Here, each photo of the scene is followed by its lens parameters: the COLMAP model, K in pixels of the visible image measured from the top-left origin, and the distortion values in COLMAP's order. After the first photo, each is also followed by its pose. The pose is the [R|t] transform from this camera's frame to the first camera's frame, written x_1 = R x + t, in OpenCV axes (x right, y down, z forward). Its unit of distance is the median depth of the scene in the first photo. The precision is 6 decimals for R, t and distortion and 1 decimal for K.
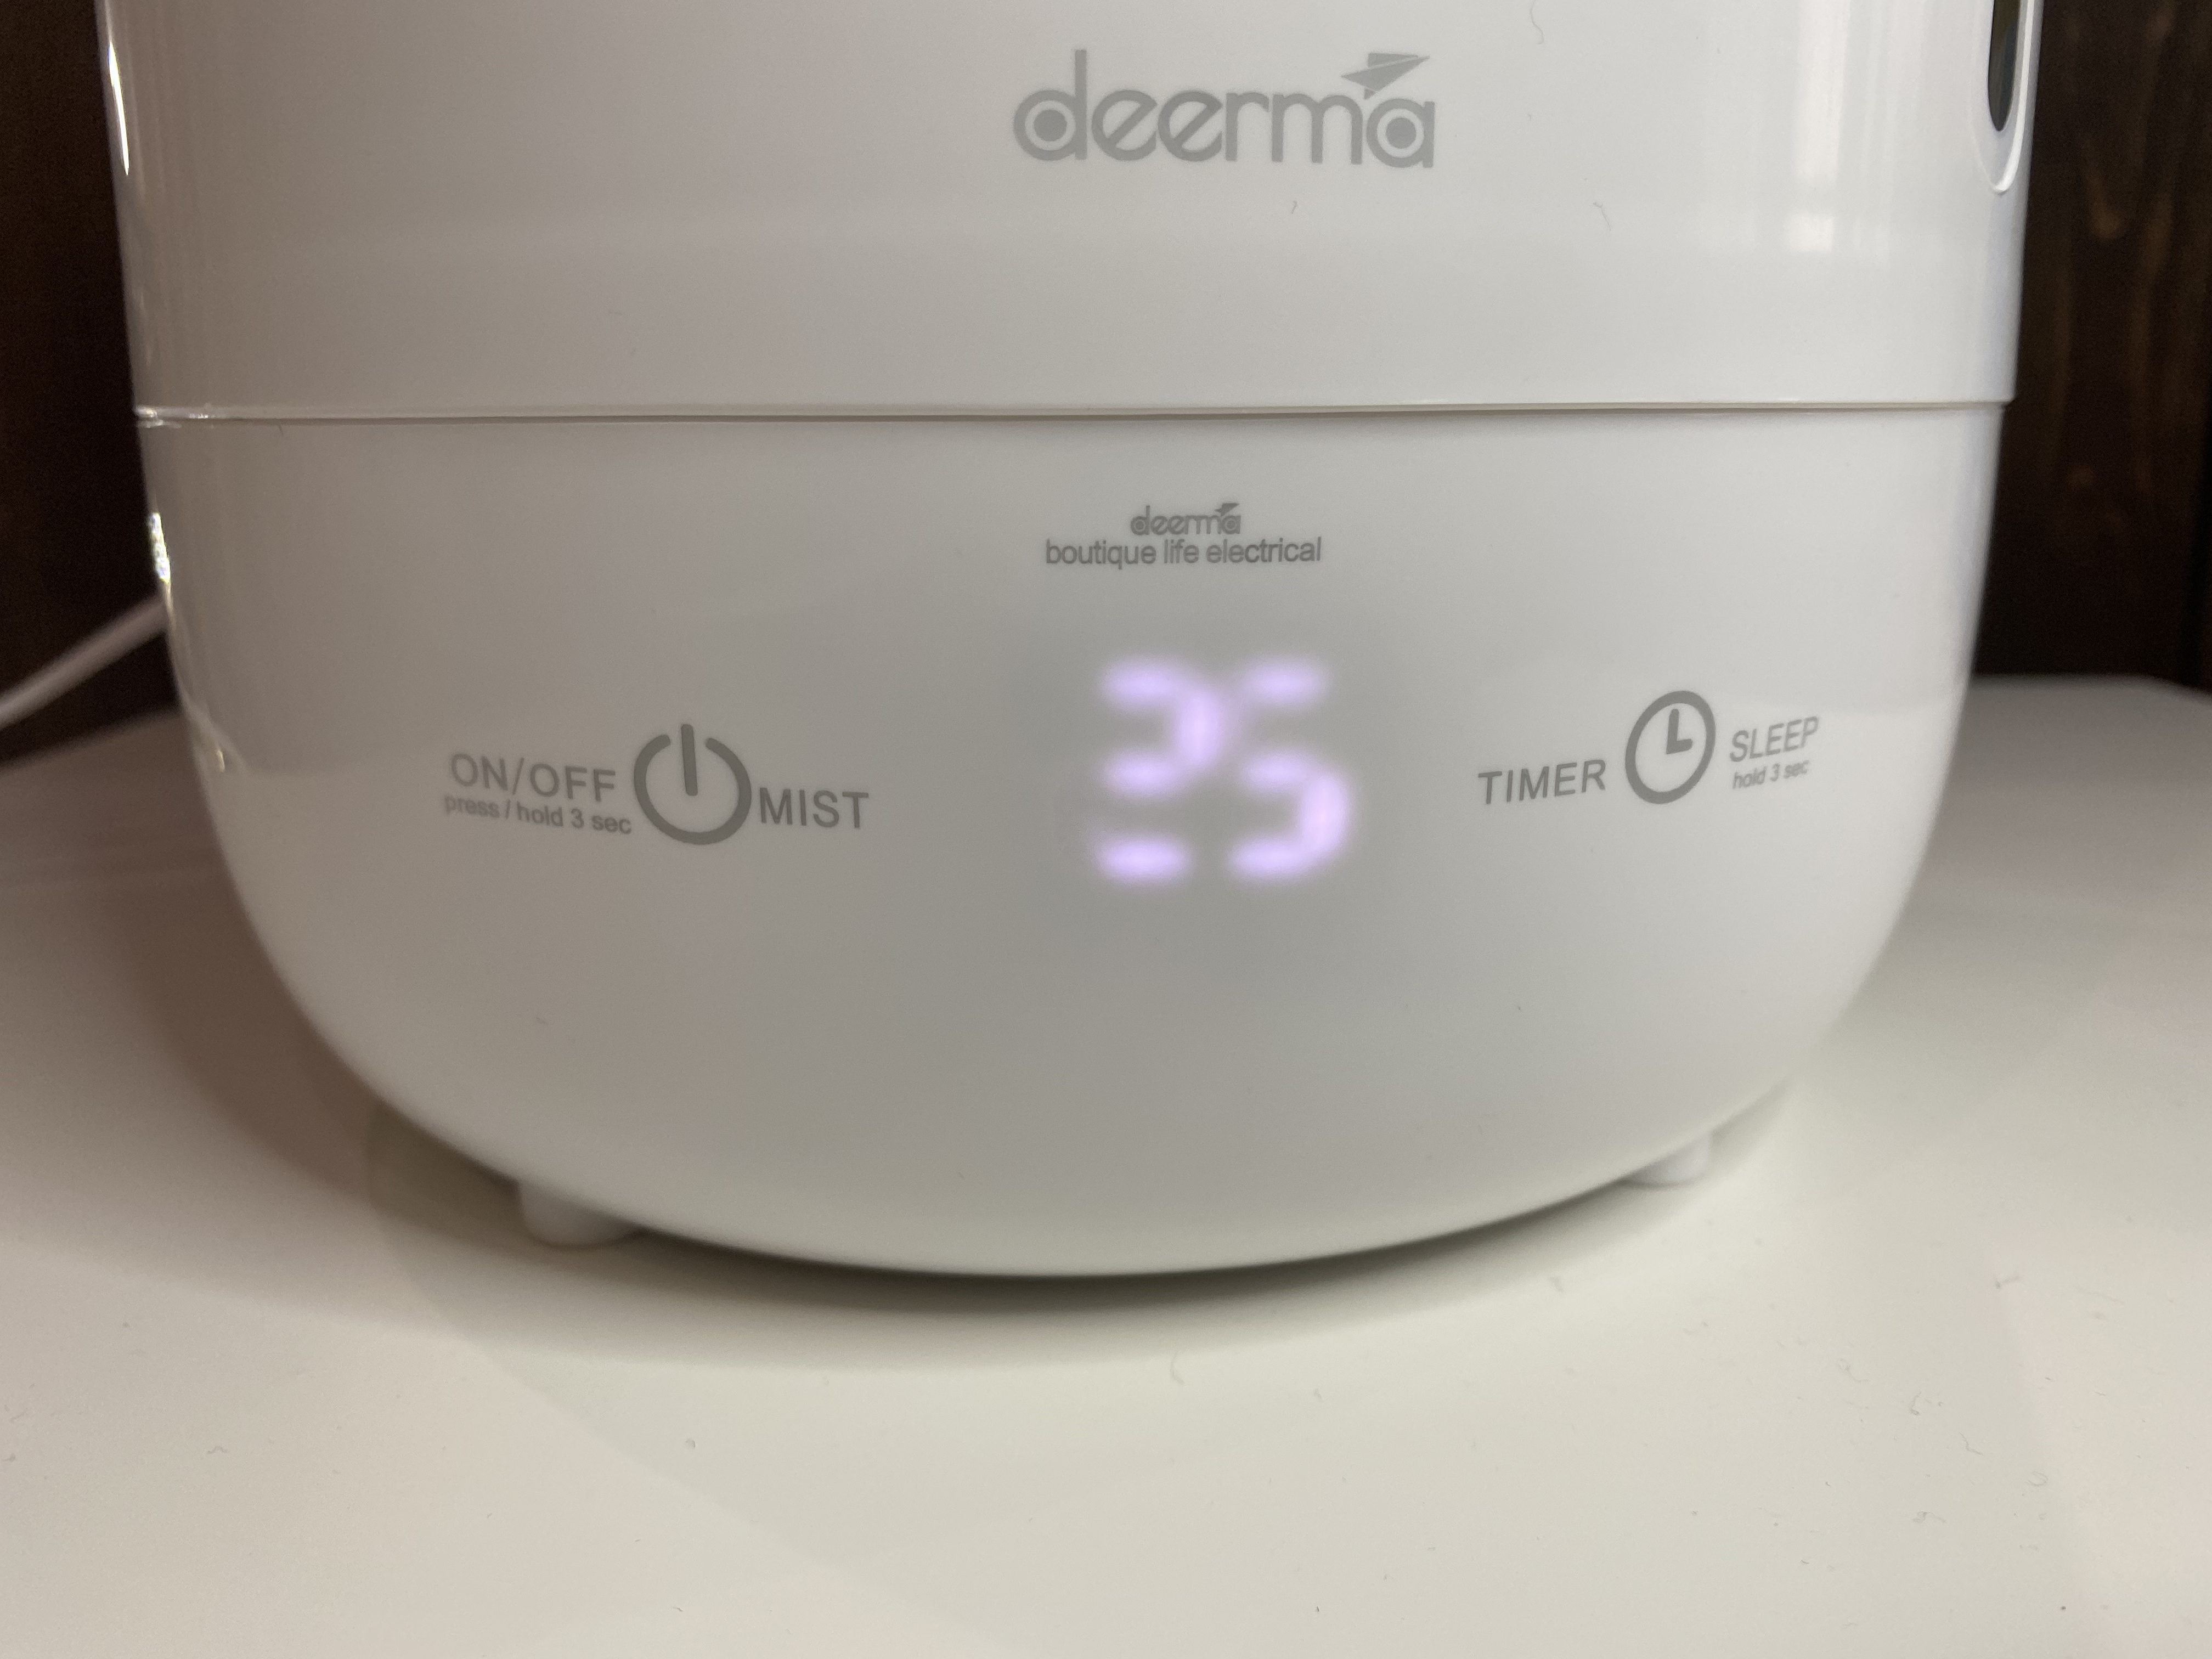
lens RADIAL K [[1746.2, 0, 1119.6], [0, 1746.2, 800.9], [0, 0, 1]] dist [0.008480, -0.009642]
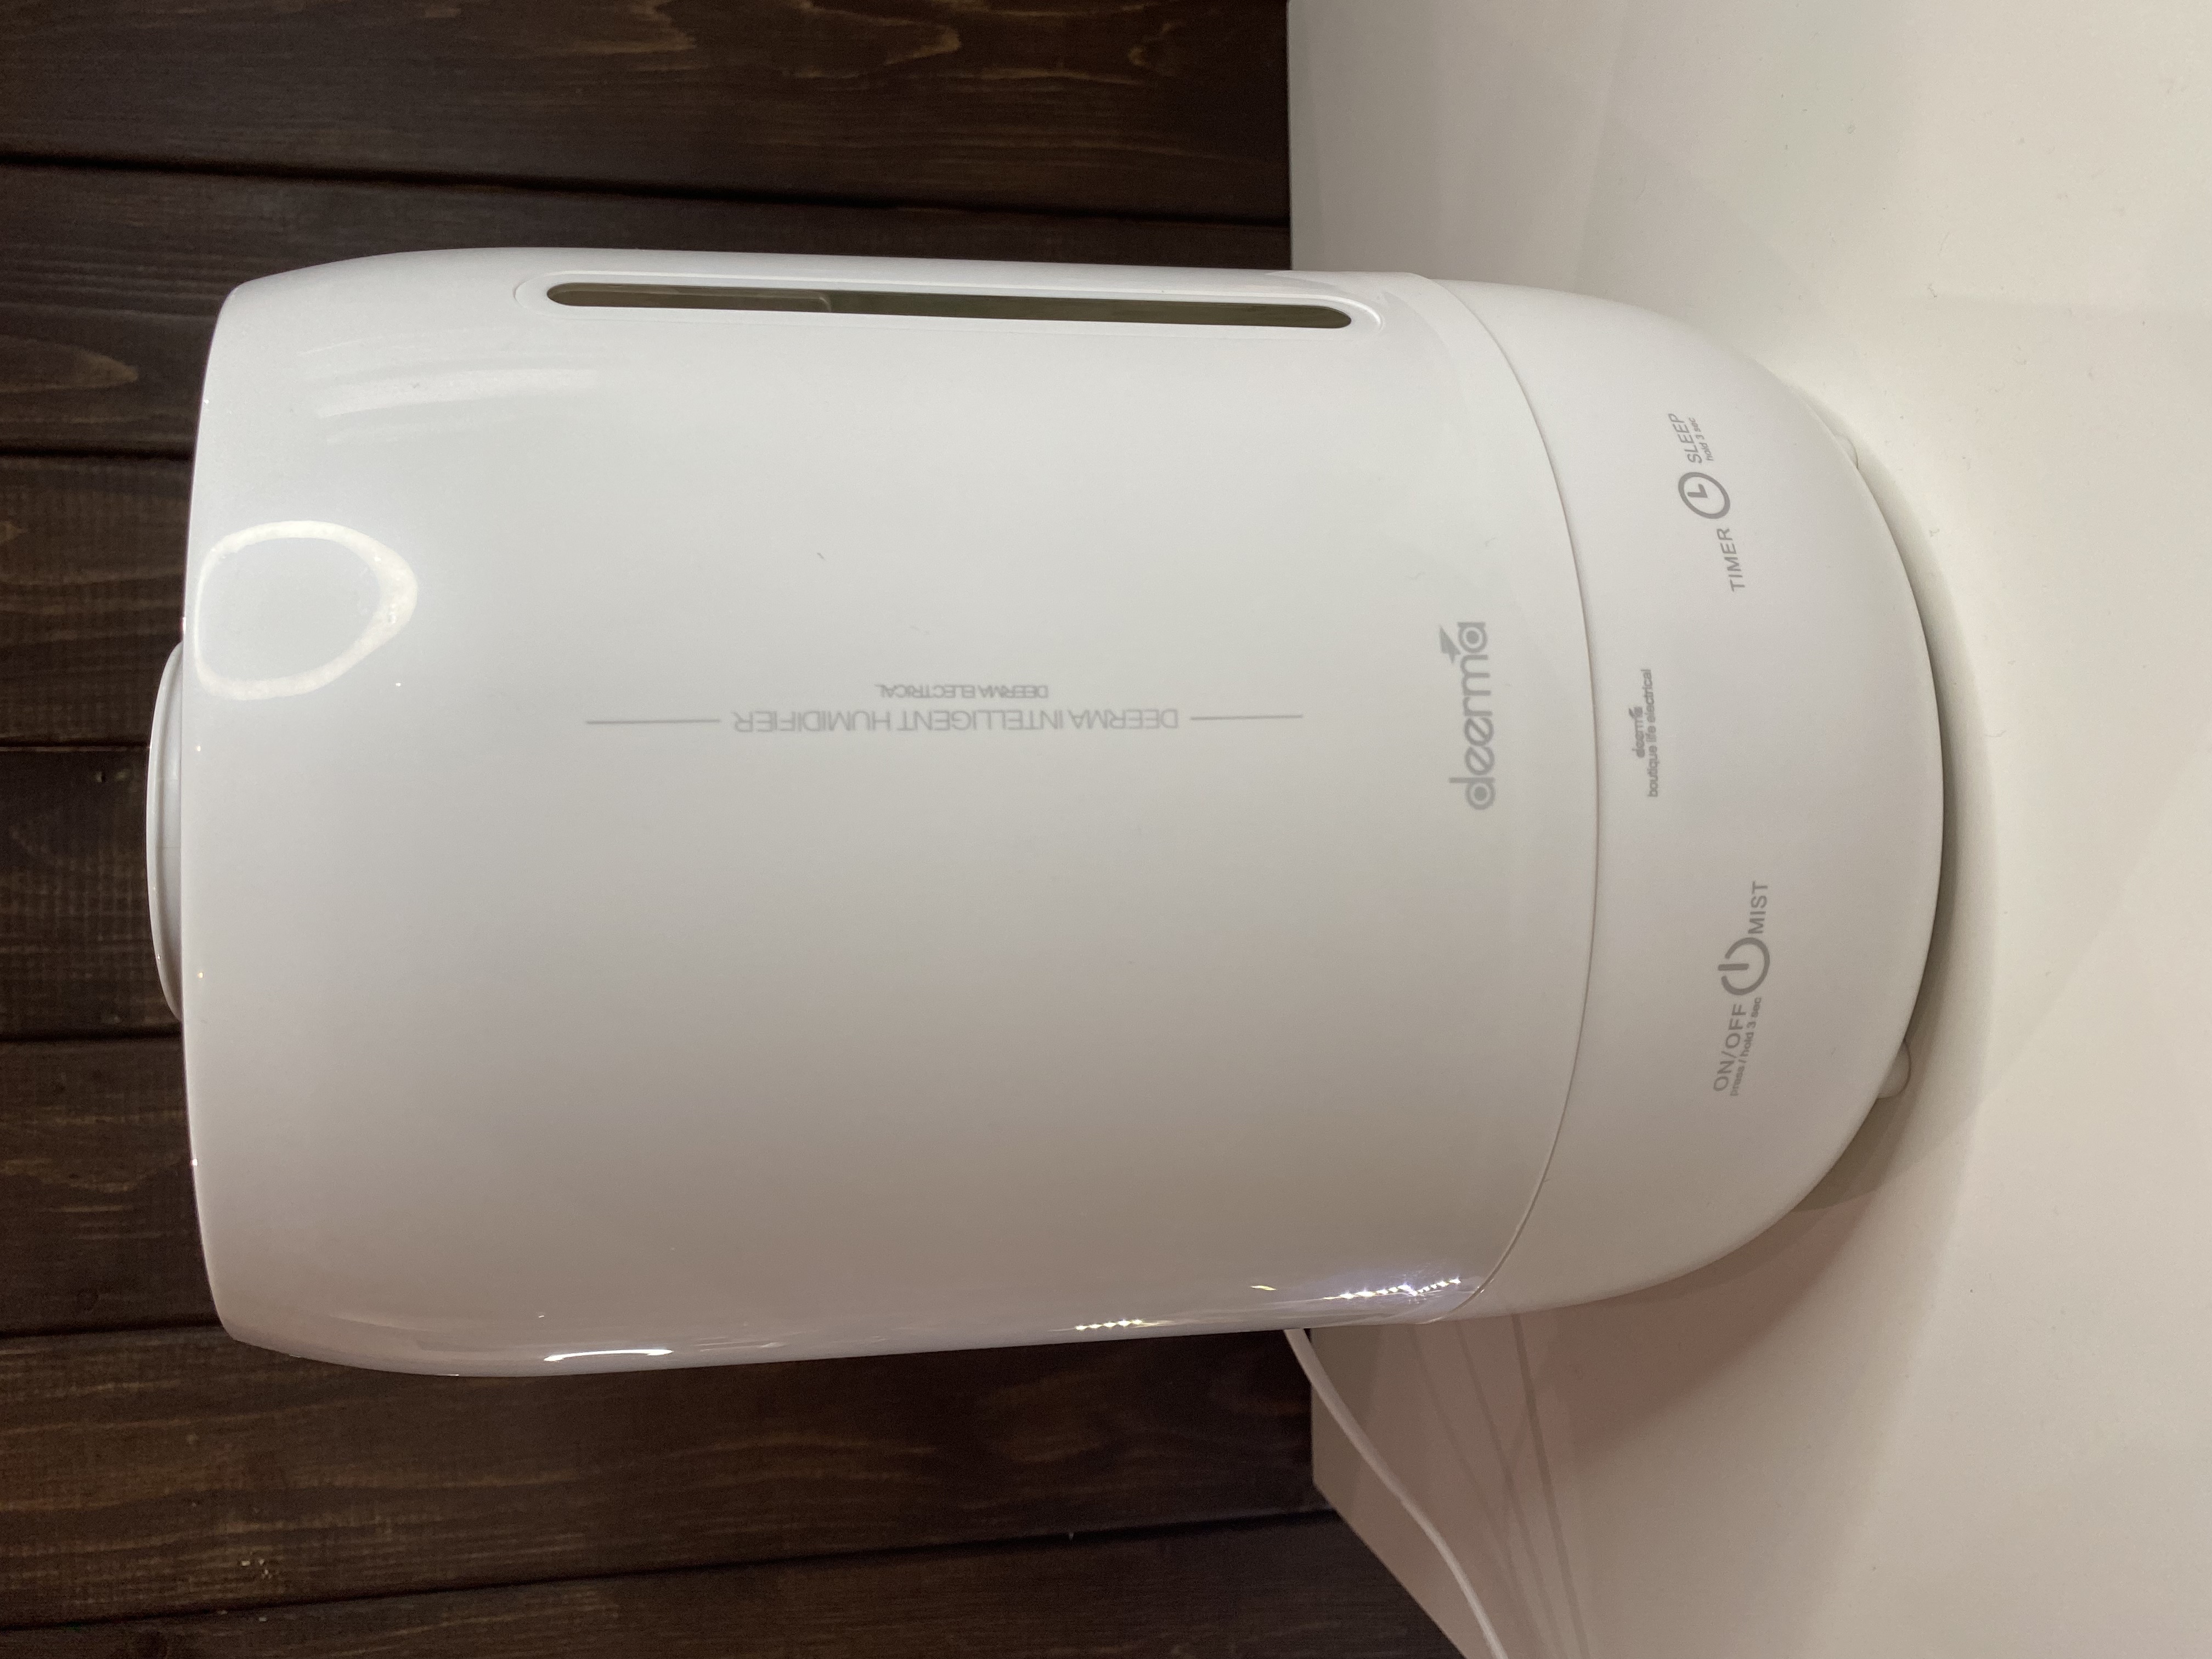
lens RADIAL K [[1746.2, 0, 1119.6], [0, 1746.2, 800.9], [0, 0, 1]] dist [0.008480, -0.009642]
pose [[-0.010223, -0.999940, 0.003836, -0.049448], [0.999876, -0.010269, -0.011974, -0.777068], [0.012013, 0.003713, 0.999921, -1.183390]]
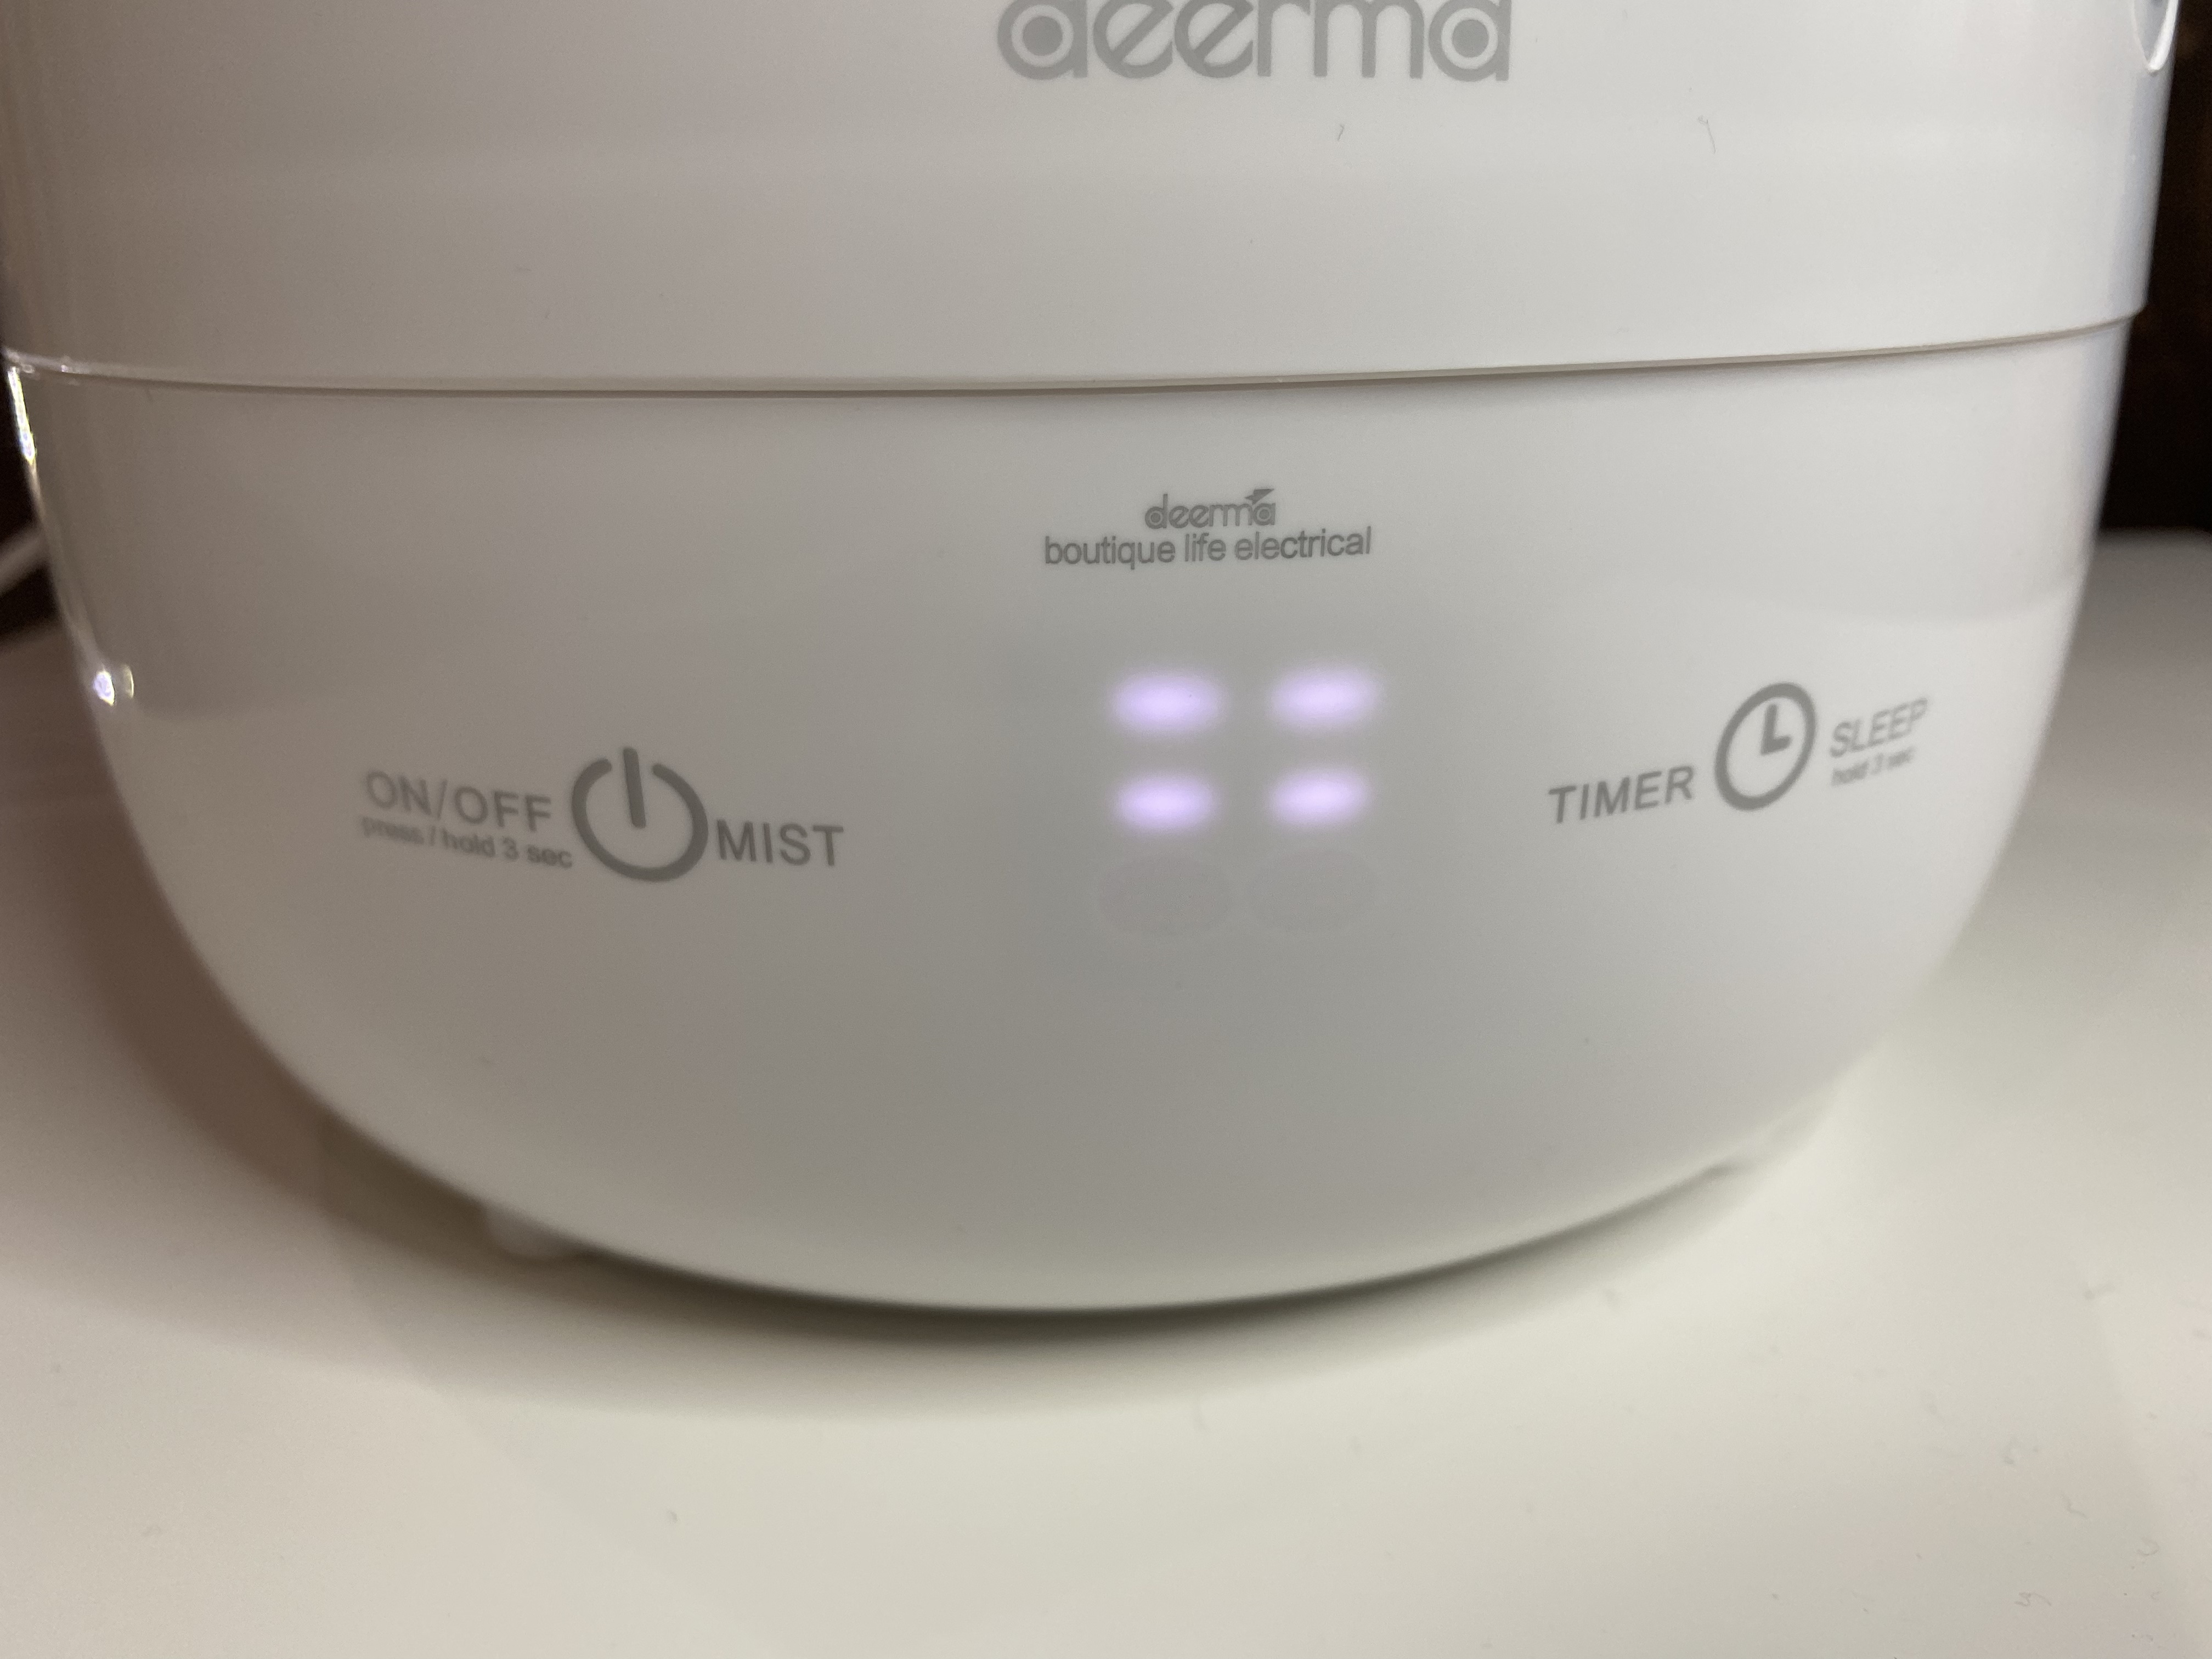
lens RADIAL K [[1728.6, 0, 1116.1], [0, 1728.6, 773.8], [0, 0, 1]] dist [-0.010915, -0.007271]
pose [[0.999921, -0.012552, -0.000605, -0.008535], [0.012559, 0.996541, 0.082148, -0.102475], [-0.000429, -0.082150, 0.996620, 0.159814]]
